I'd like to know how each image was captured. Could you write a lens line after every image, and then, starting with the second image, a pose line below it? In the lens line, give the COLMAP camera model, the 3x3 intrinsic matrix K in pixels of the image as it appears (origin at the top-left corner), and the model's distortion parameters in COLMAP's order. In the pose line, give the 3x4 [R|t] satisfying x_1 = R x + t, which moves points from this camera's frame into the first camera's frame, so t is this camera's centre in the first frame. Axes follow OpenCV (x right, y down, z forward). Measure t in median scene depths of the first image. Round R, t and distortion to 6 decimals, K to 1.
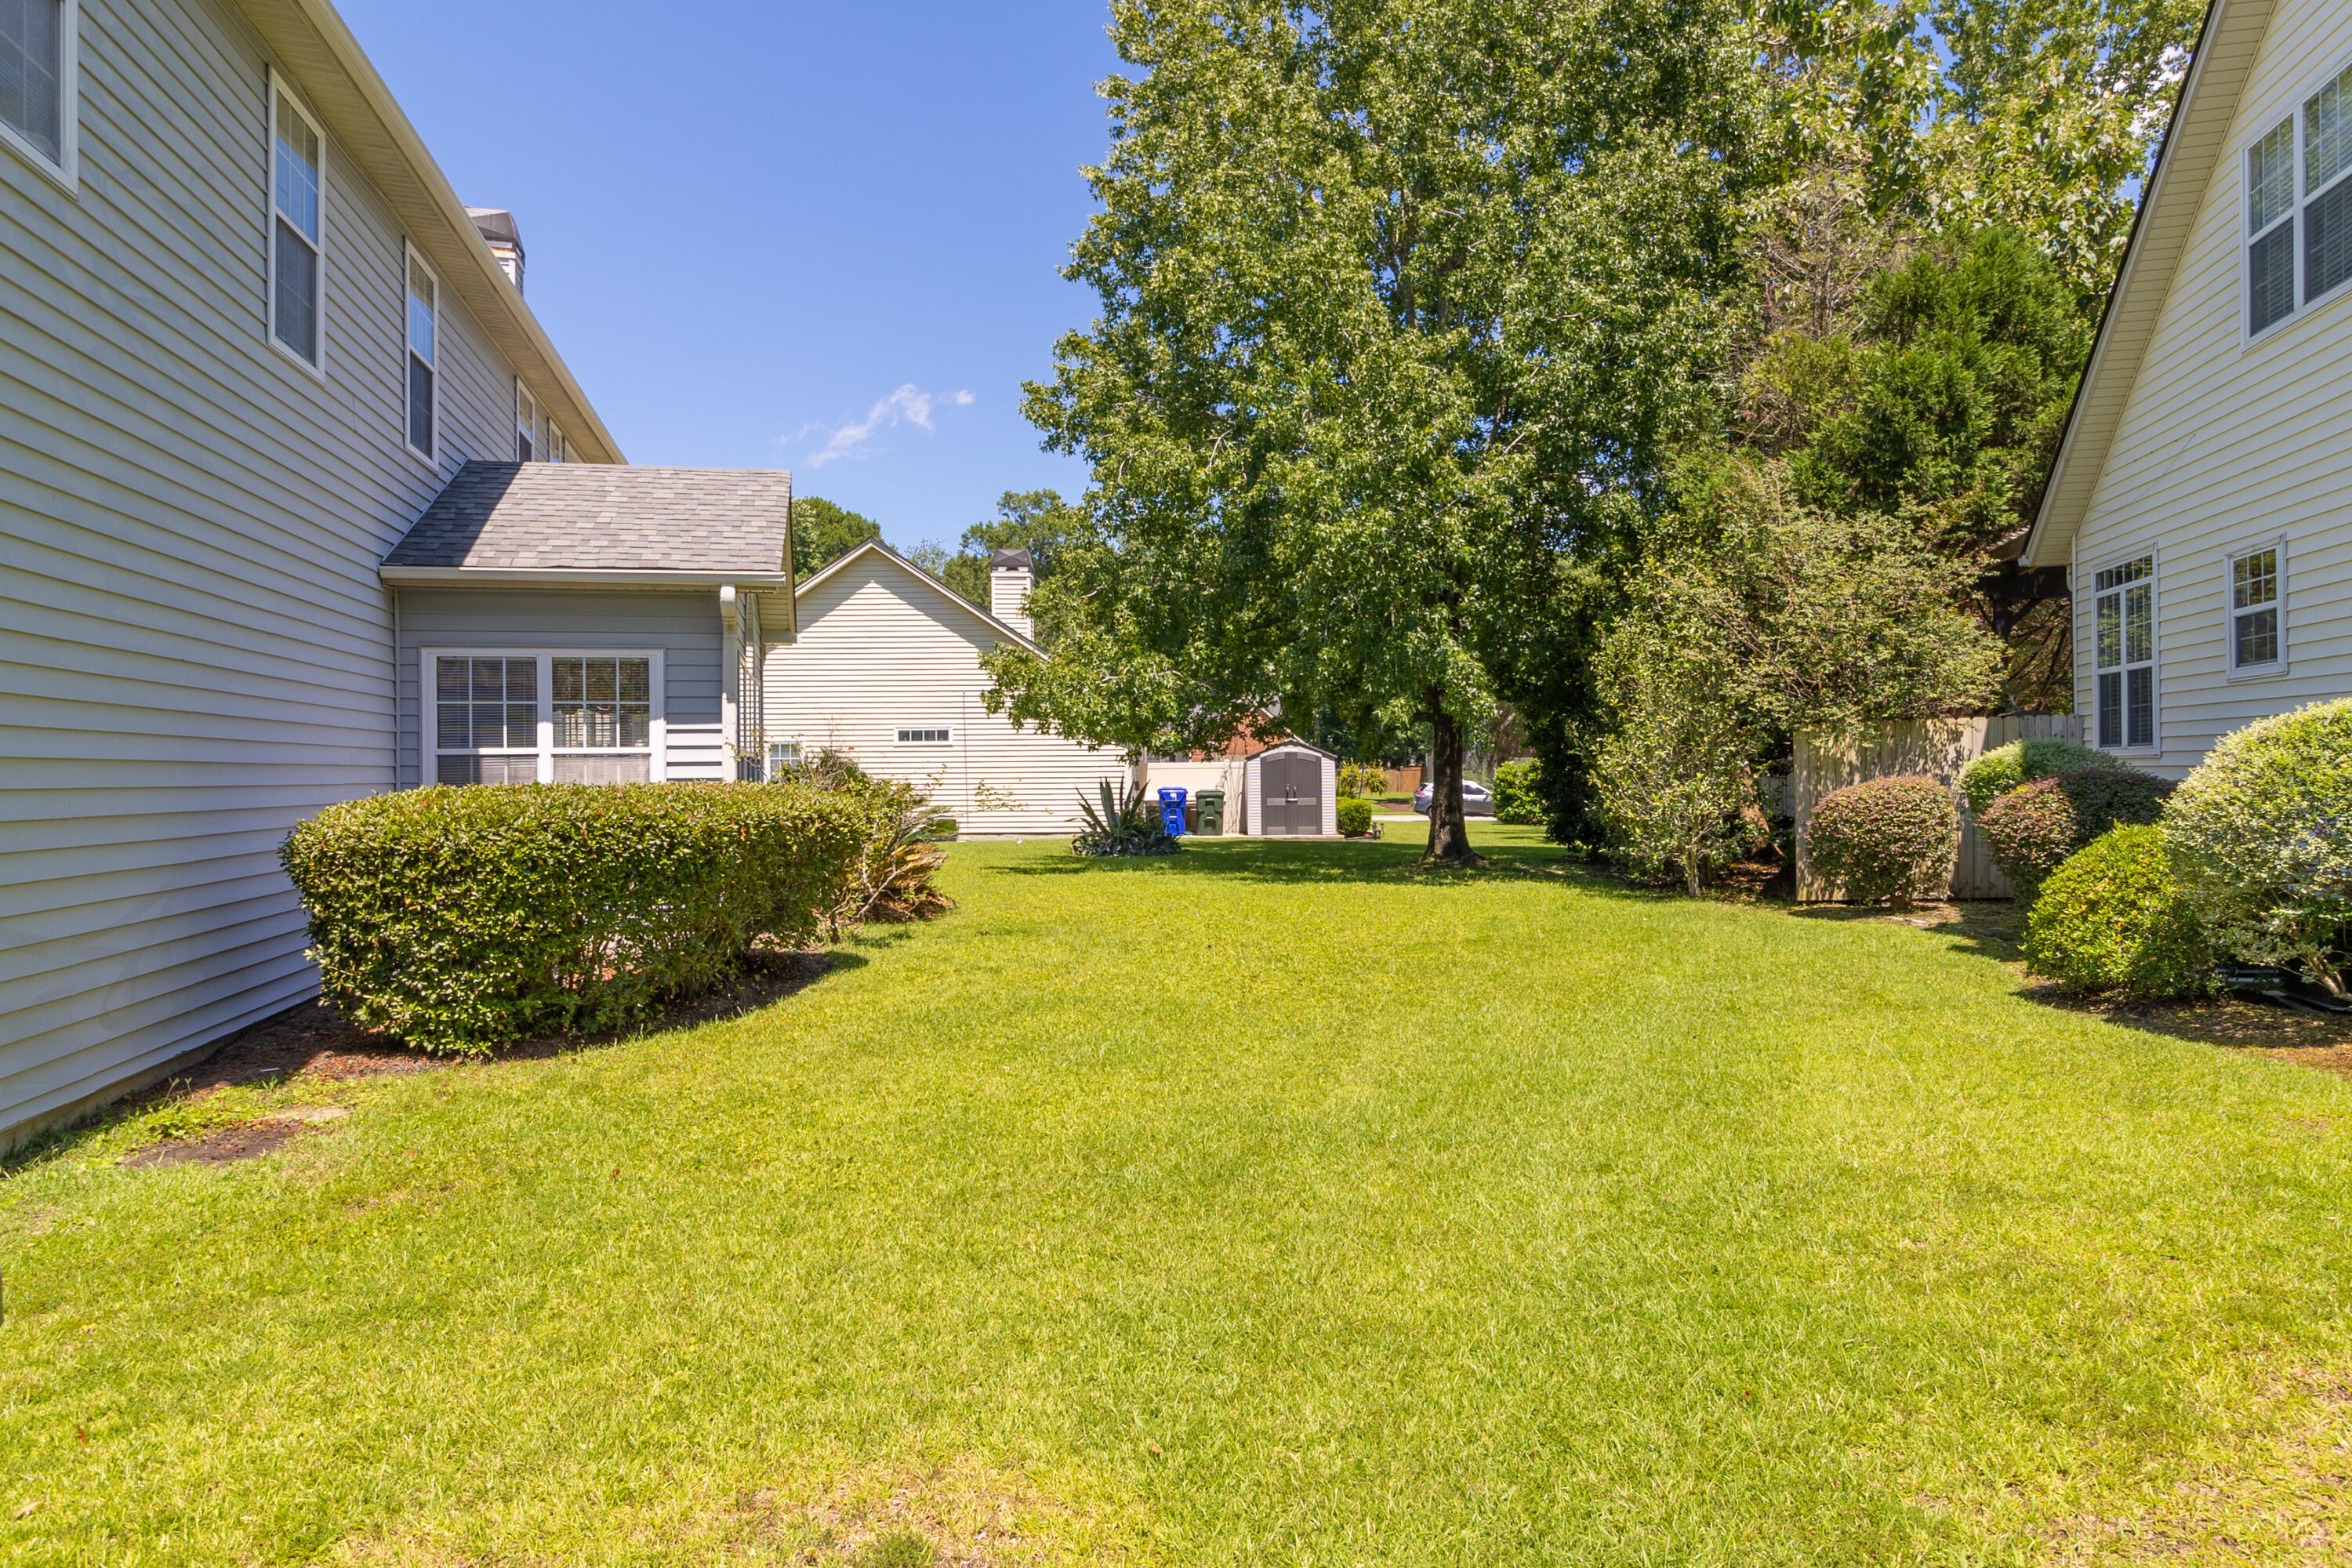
lens RADIAL K [[1521.8, 0, 1175.2], [0, 1521.8, 775.9], [0, 0, 1]] dist [0.002470, 0.006363]
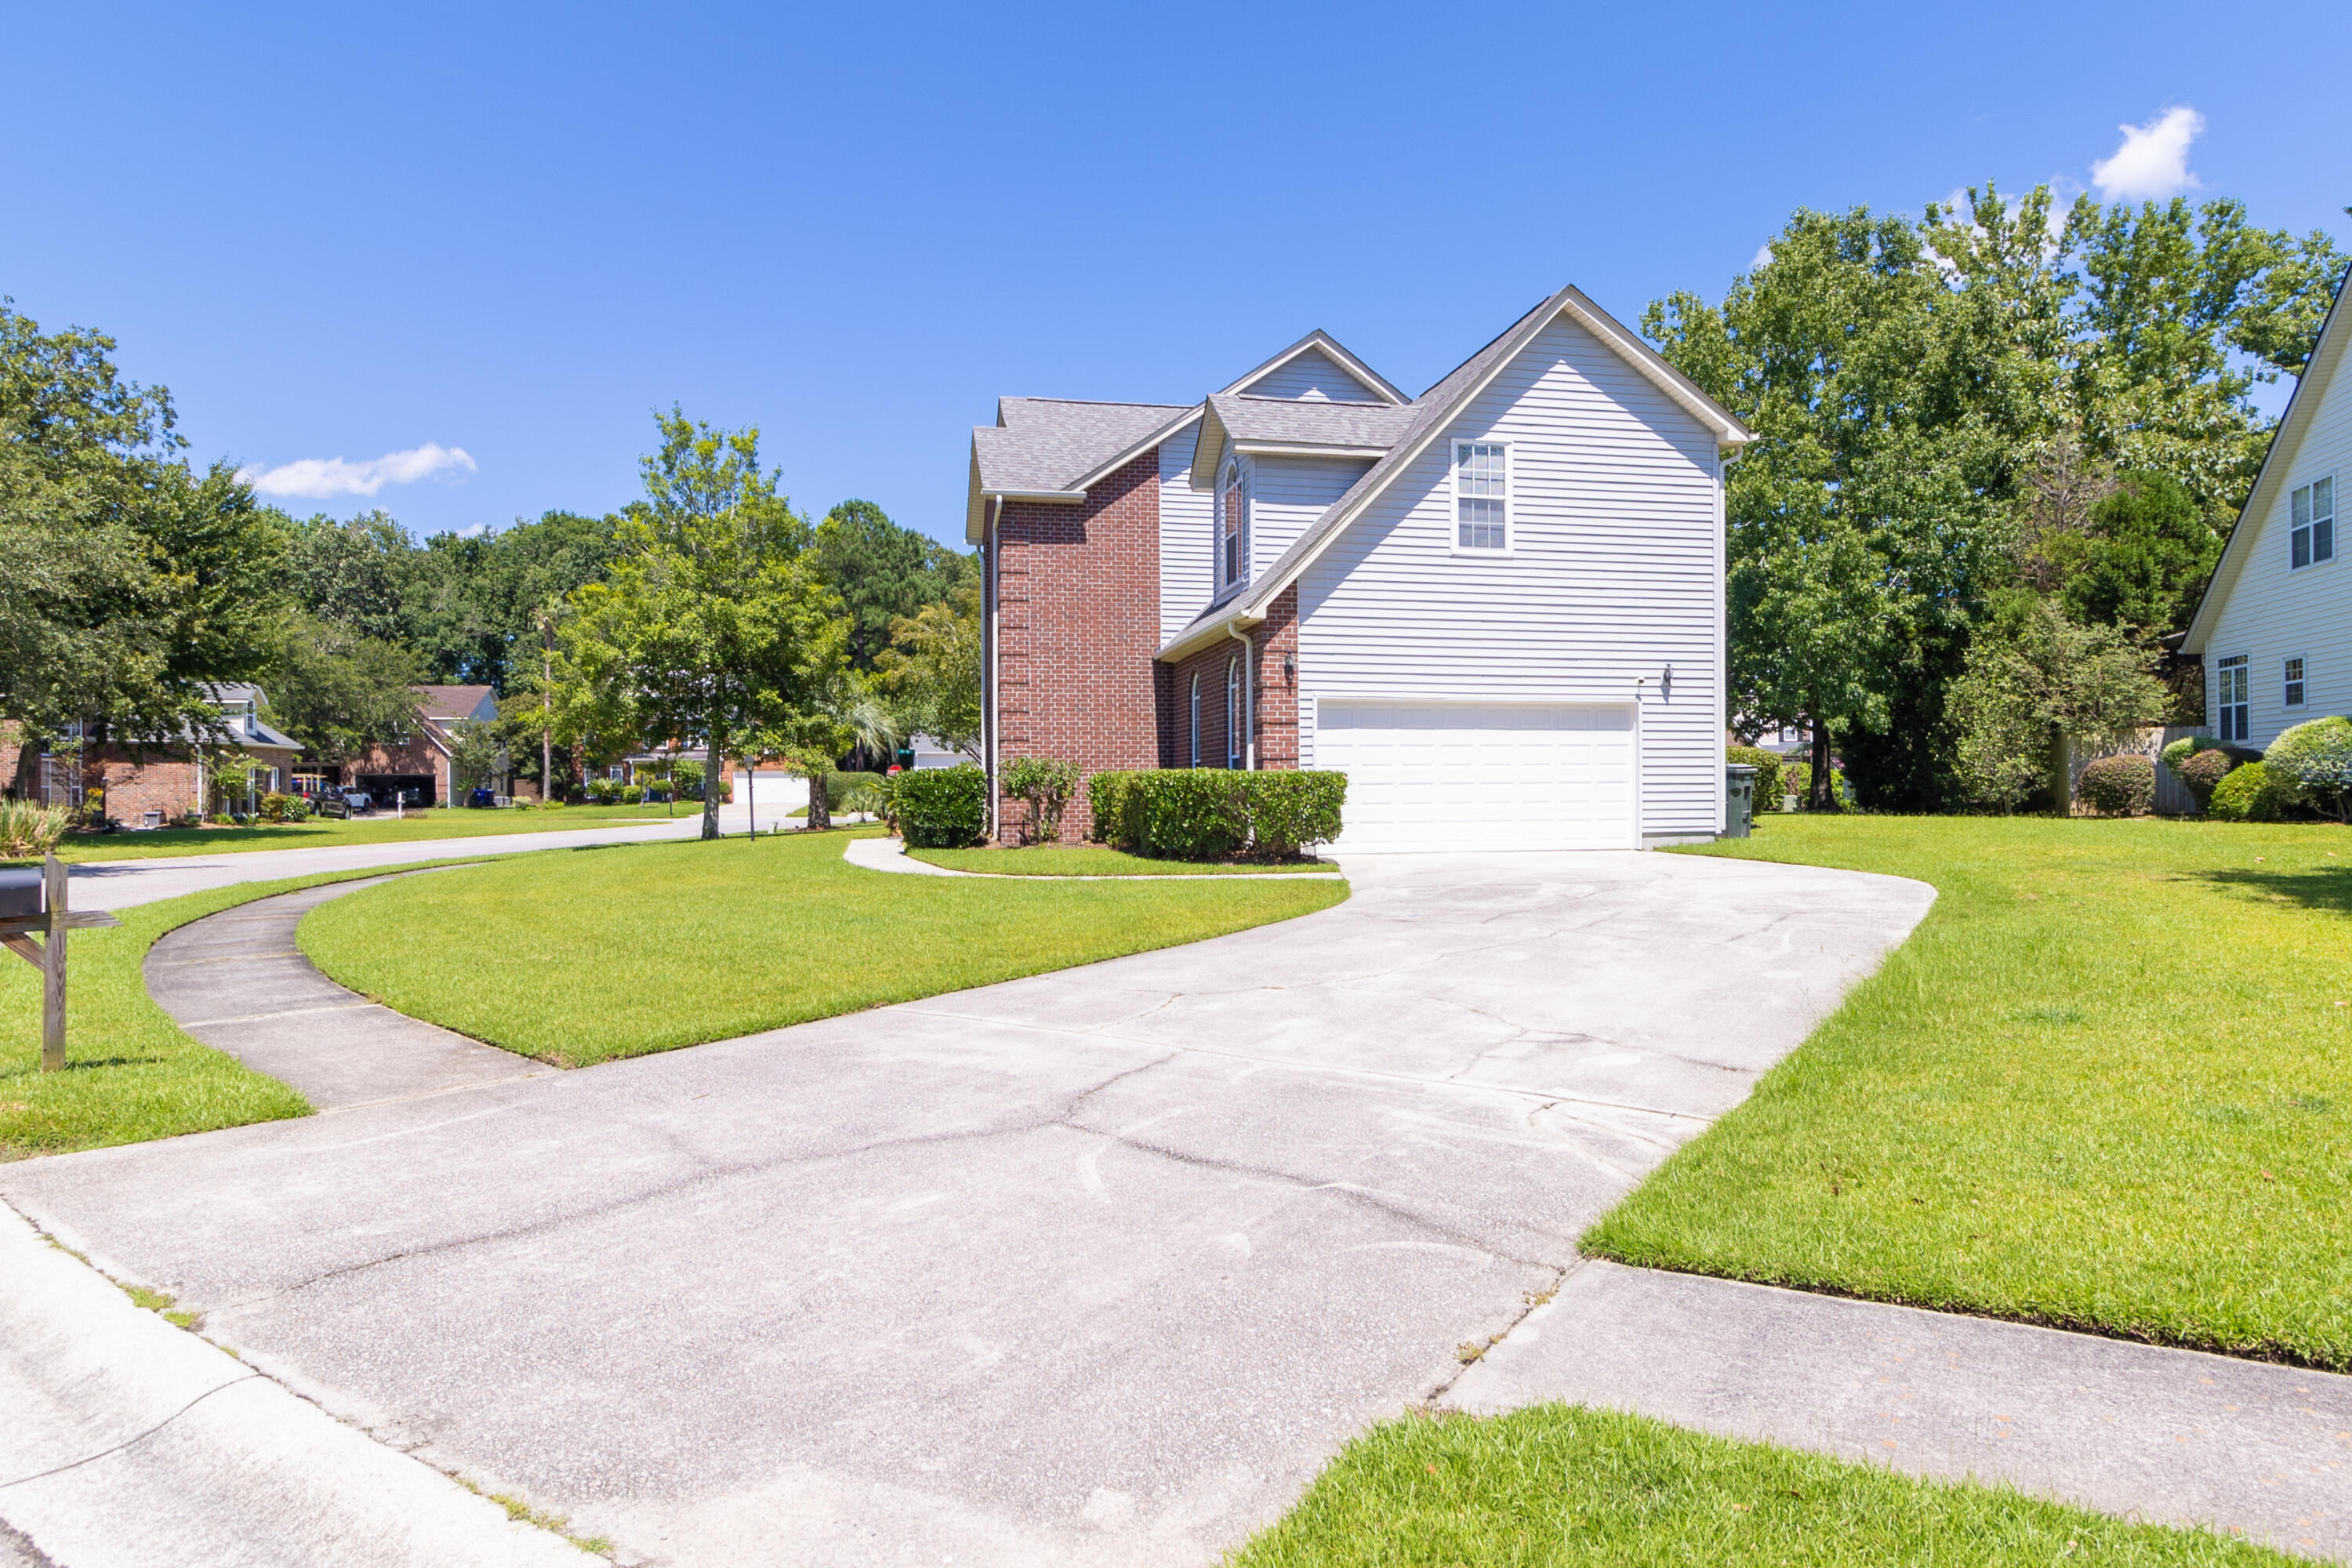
lens RADIAL K [[1521.8, 0, 1166.8], [0, 1521.8, 790.6], [0, 0, 1]] dist [0.002470, 0.006363]
pose [[0.999757, 0.002149, -0.021935, -0.772804], [-0.002141, 0.999998, 0.000371, 0.049867], [0.021936, -0.000323, 0.999759, -1.099490]]
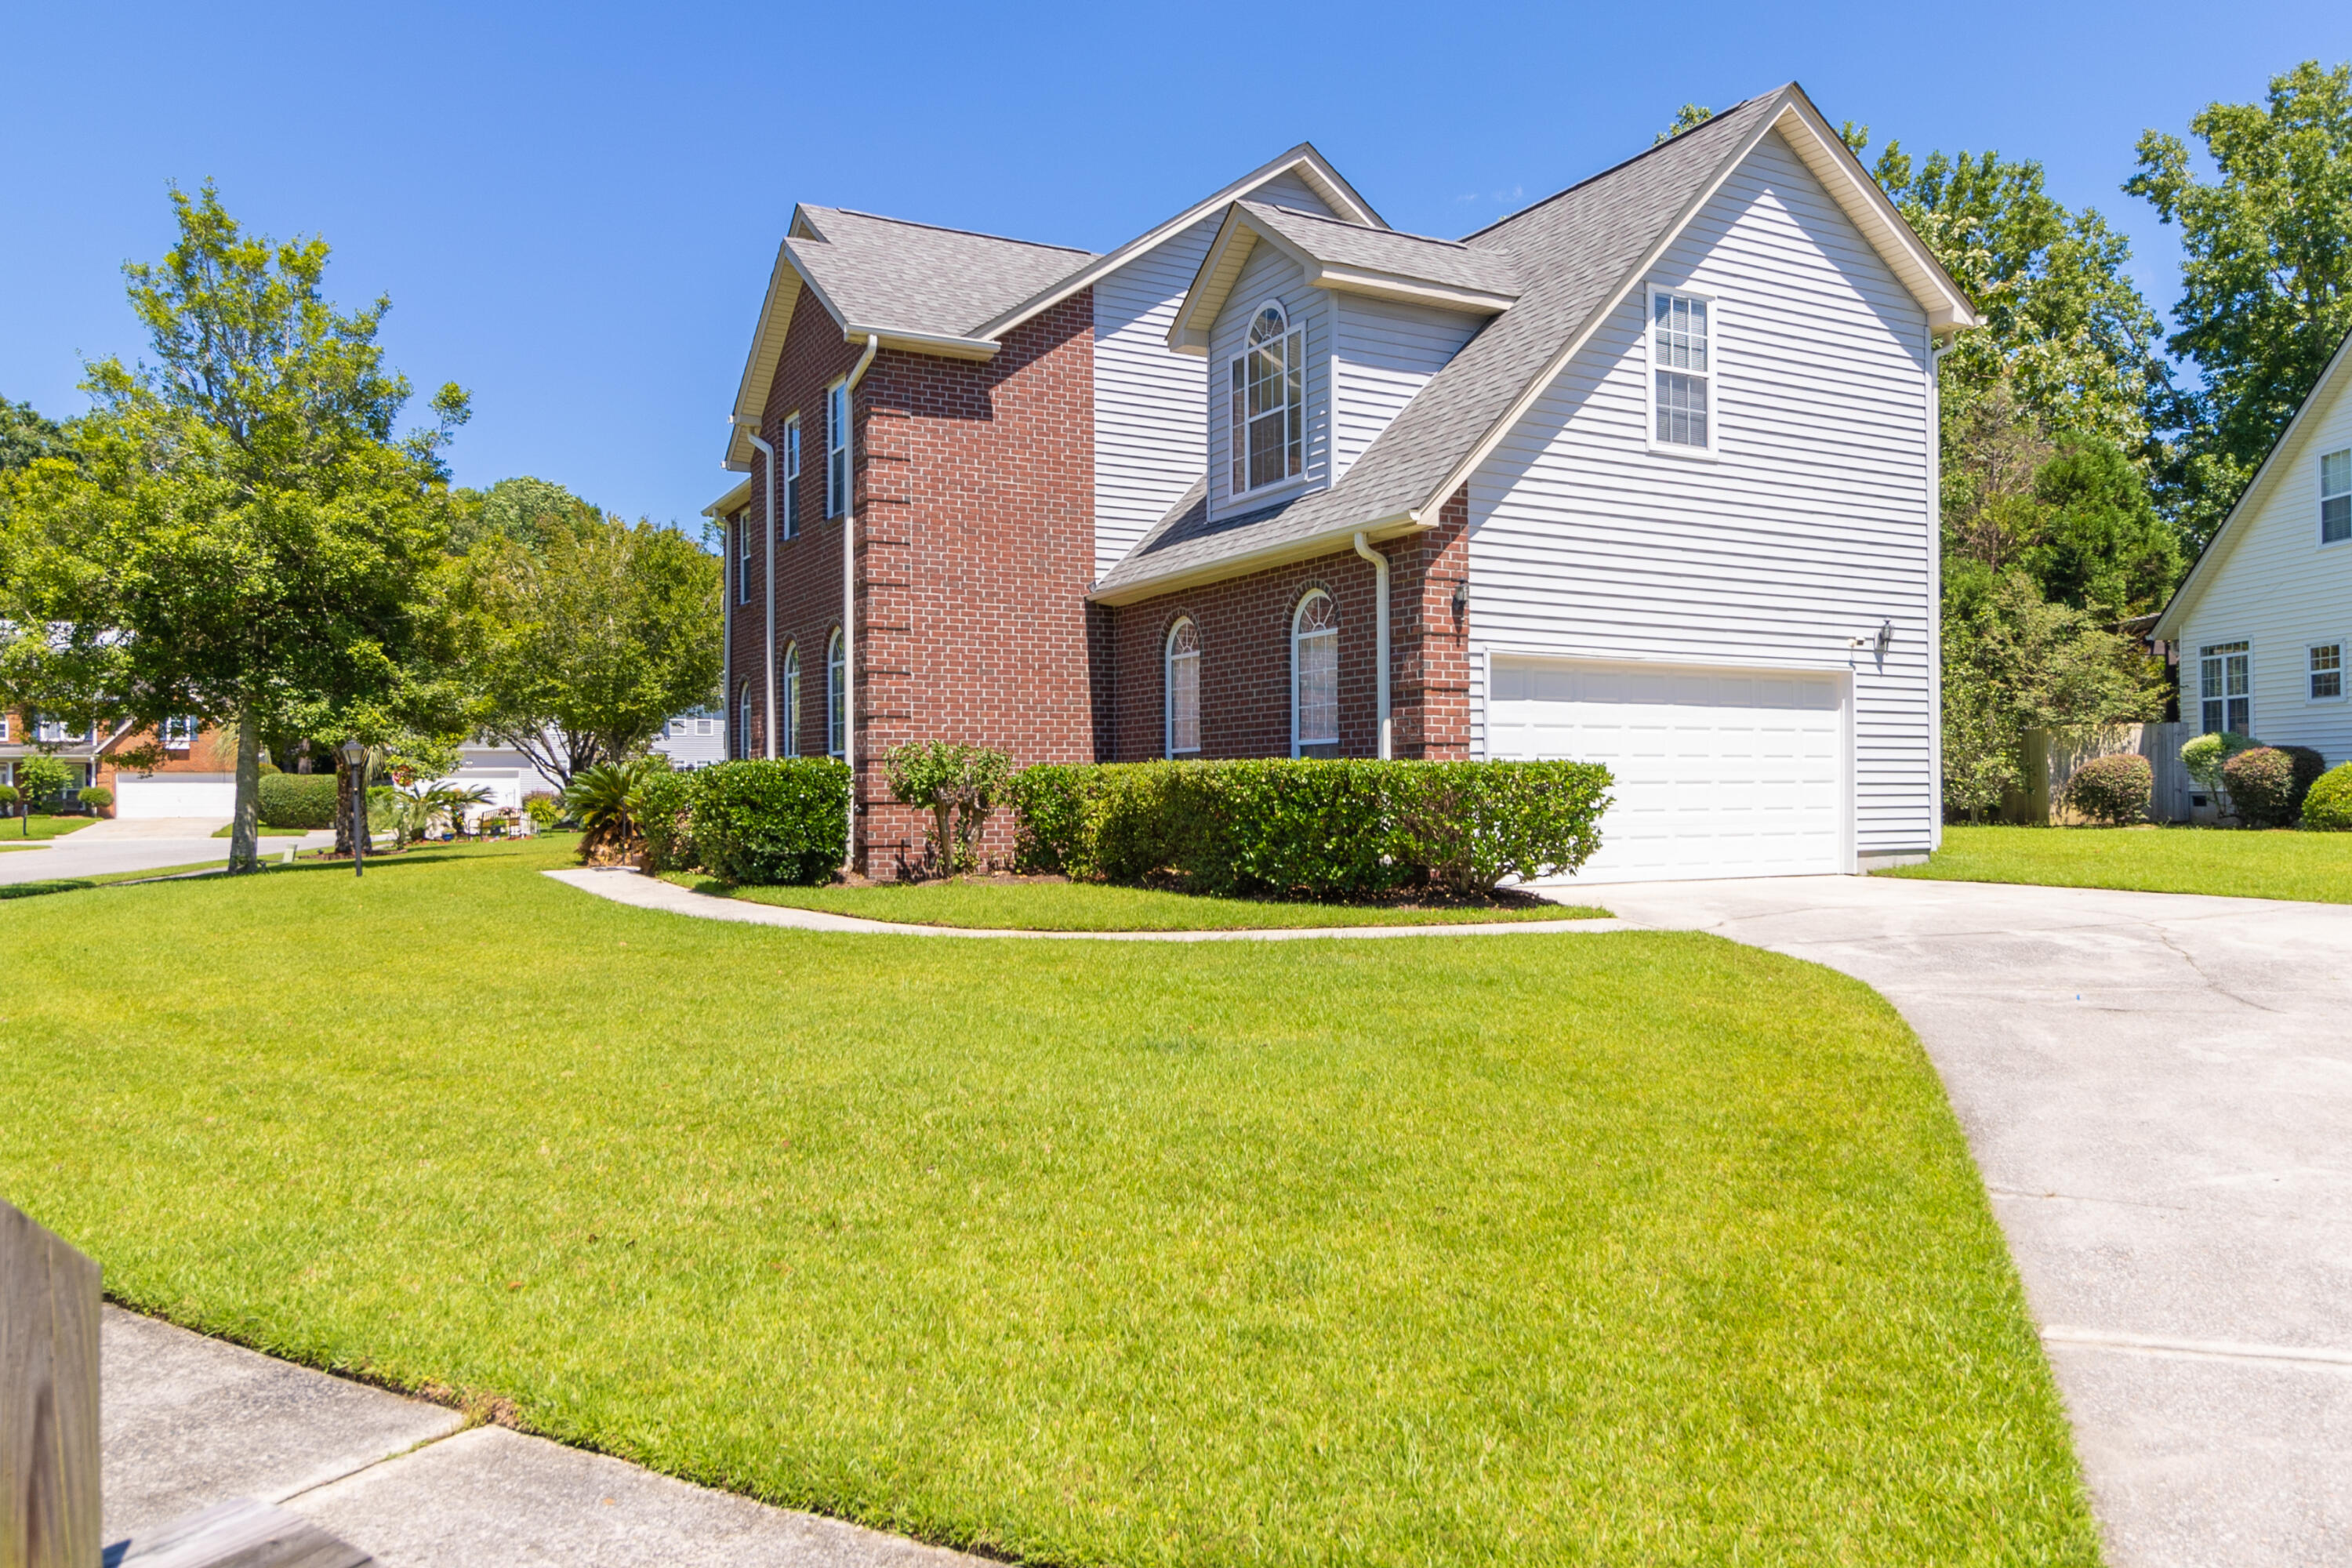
lens RADIAL K [[1753.0, 0, 1184.7], [0, 1753.0, 773.5], [0, 0, 1]] dist [-0.002075, 0.001636]
pose [[0.958274, 0.005550, 0.285797, -1.143602], [-0.001144, 0.999878, -0.015582, 0.055287], [-0.285849, 0.014605, 0.958163, -0.669756]]
